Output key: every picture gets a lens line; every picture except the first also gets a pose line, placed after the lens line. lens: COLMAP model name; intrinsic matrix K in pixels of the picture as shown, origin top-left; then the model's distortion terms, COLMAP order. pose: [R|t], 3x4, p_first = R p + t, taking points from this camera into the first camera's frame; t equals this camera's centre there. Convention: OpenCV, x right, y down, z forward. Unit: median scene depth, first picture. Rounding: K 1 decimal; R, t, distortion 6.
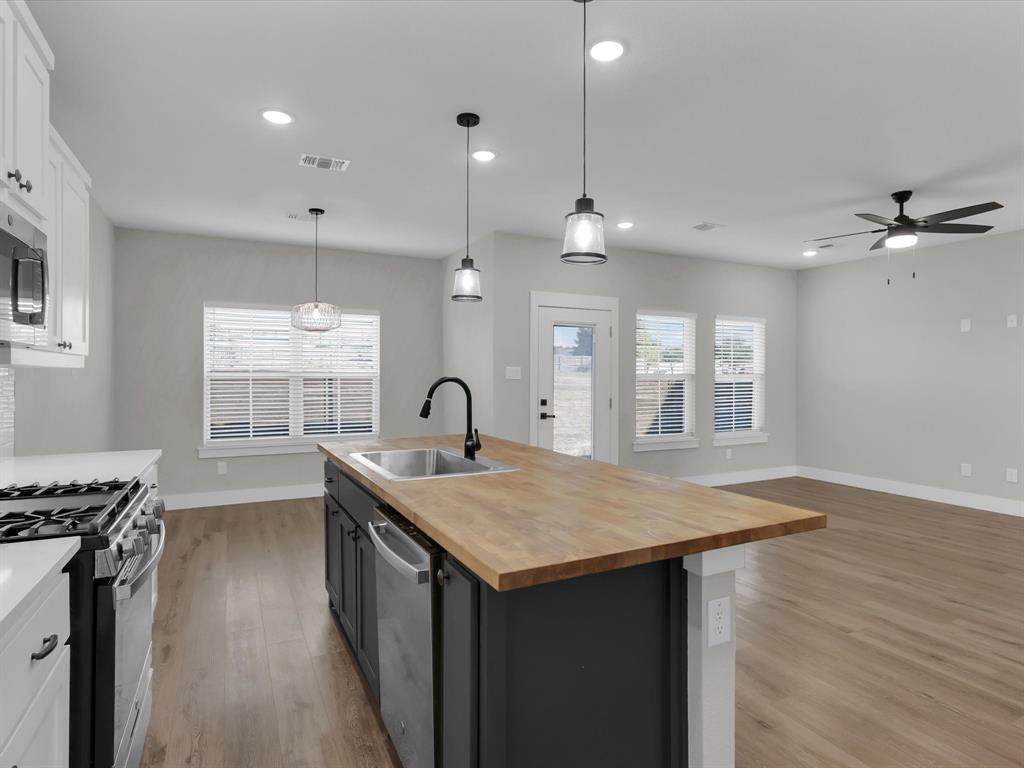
lens RADIAL K [[551.5, 0, 509.0], [0, 551.5, 376.1], [0, 0, 1]] dist [0.002752, 0.002653]
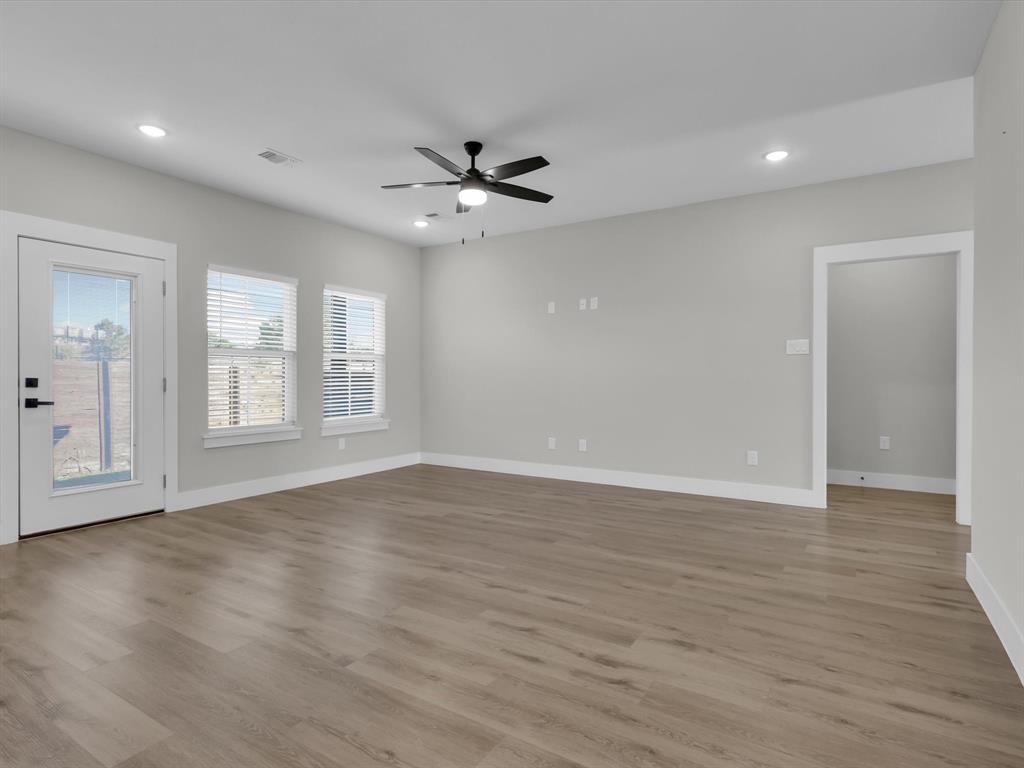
lens RADIAL K [[550.3, 0, 509.8], [0, 550.3, 382.4], [0, 0, 1]] dist [0.000622, 0.000874]
pose [[0.858976, -0.006565, 0.511974, 0.257809], [0.001400, 0.999944, 0.010475, 0.048695], [-0.512014, -0.008281, 0.858937, 0.159267]]
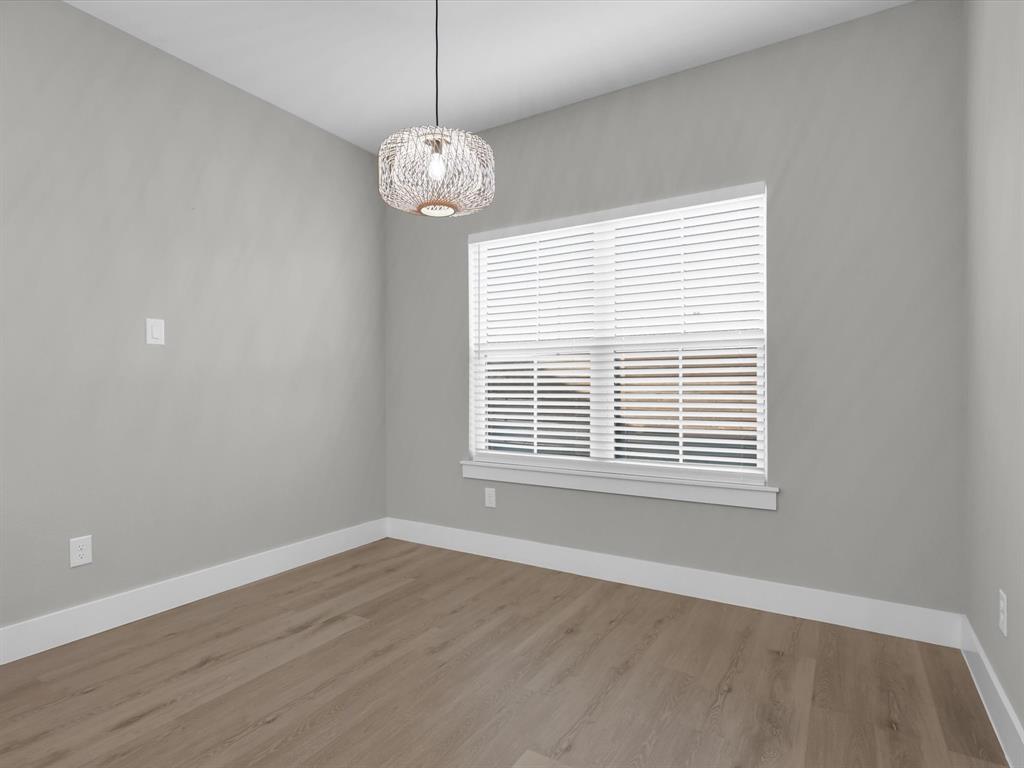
lens RADIAL K [[550.3, 0, 509.8], [0, 550.3, 382.4], [0, 0, 1]] dist [0.000622, 0.000874]
pose [[0.521120, -0.007535, -0.853450, 0.027818], [0.002947, 0.999971, -0.007029, 0.048596], [0.853479, 0.001148, 0.521127, 0.823870]]
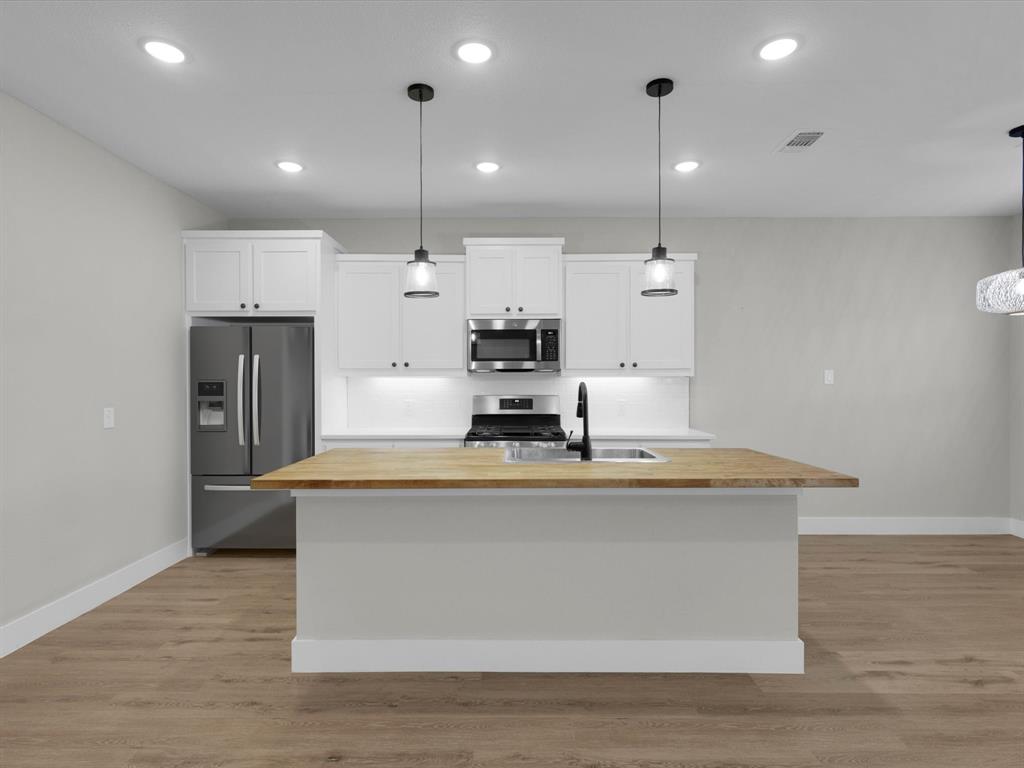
lens RADIAL K [[539.7, 0, 512.0], [0, 539.7, 384.0], [0, 0, 1]] dist [-0.002136, 0.000957]
pose [[-0.455188, 0.003246, -0.890389, 0.499198], [0.000893, 0.999995, 0.003189, 0.000958], [0.890395, 0.000656, -0.455189, 0.741610]]
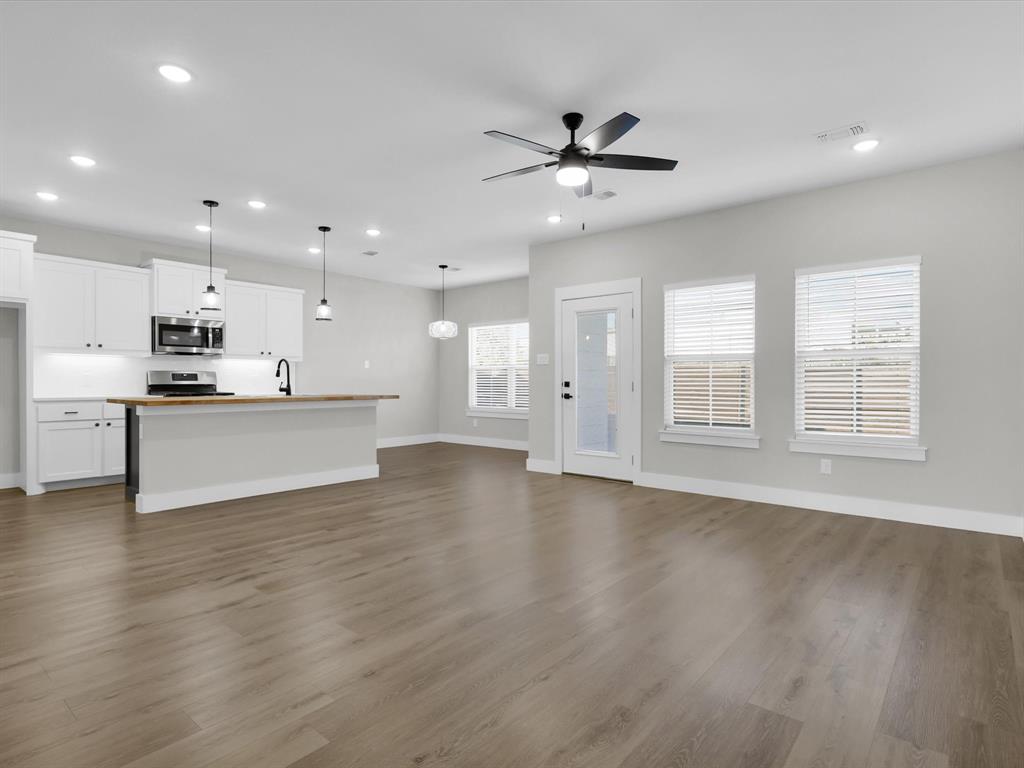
lens RADIAL K [[550.3, 0, 509.8], [0, 550.3, 382.4], [0, 0, 1]] dist [0.000622, 0.000874]
pose [[0.388833, 0.000269, -0.921308, 1.254944], [-0.000953, 1.000000, -0.000110, 0.052158], [0.921308, 0.000921, 0.388833, 0.531356]]
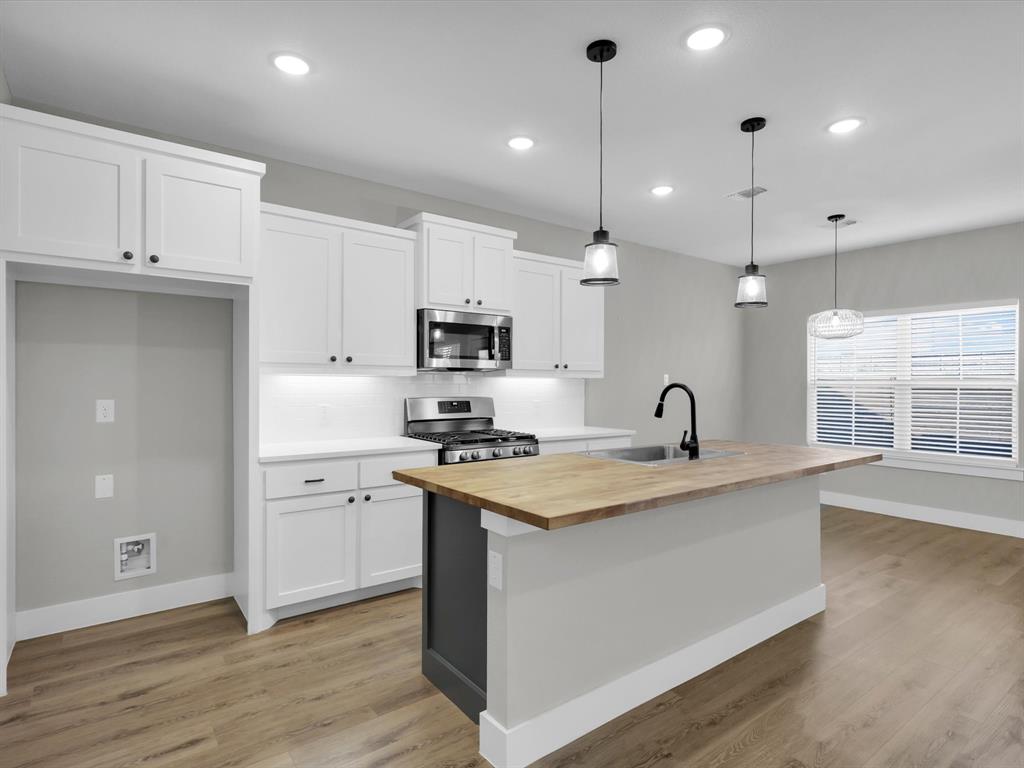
lens RADIAL K [[550.3, 0, 509.8], [0, 550.3, 382.4], [0, 0, 1]] dist [0.000622, 0.000874]
pose [[0.170571, -0.001004, -0.985345, 0.519693], [-0.004475, 0.999988, -0.001794, 0.001613], [0.985335, 0.004716, 0.170564, 0.252141]]
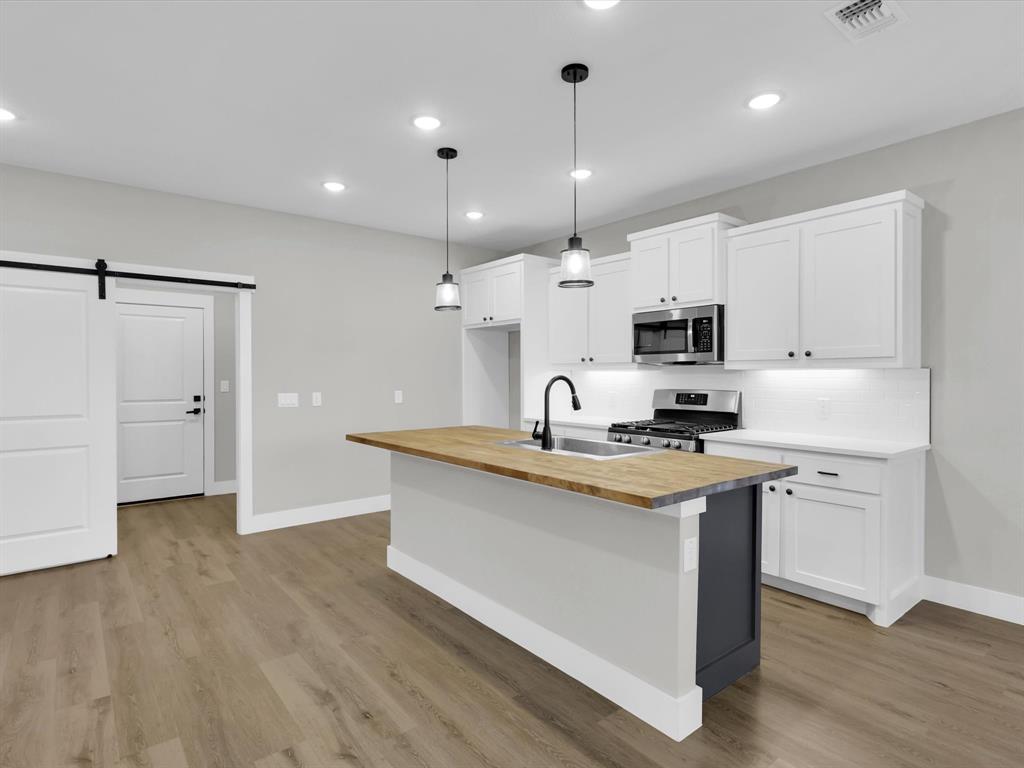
lens RADIAL K [[550.7, 0, 513.4], [0, 550.7, 380.0], [0, 0, 1]] dist [0.001417, 0.000722]
pose [[-0.978287, 0.001811, -0.207246, 0.122345], [-0.000188, 0.999954, 0.009629, -0.000546], [0.207254, 0.009459, -0.978241, 1.139949]]
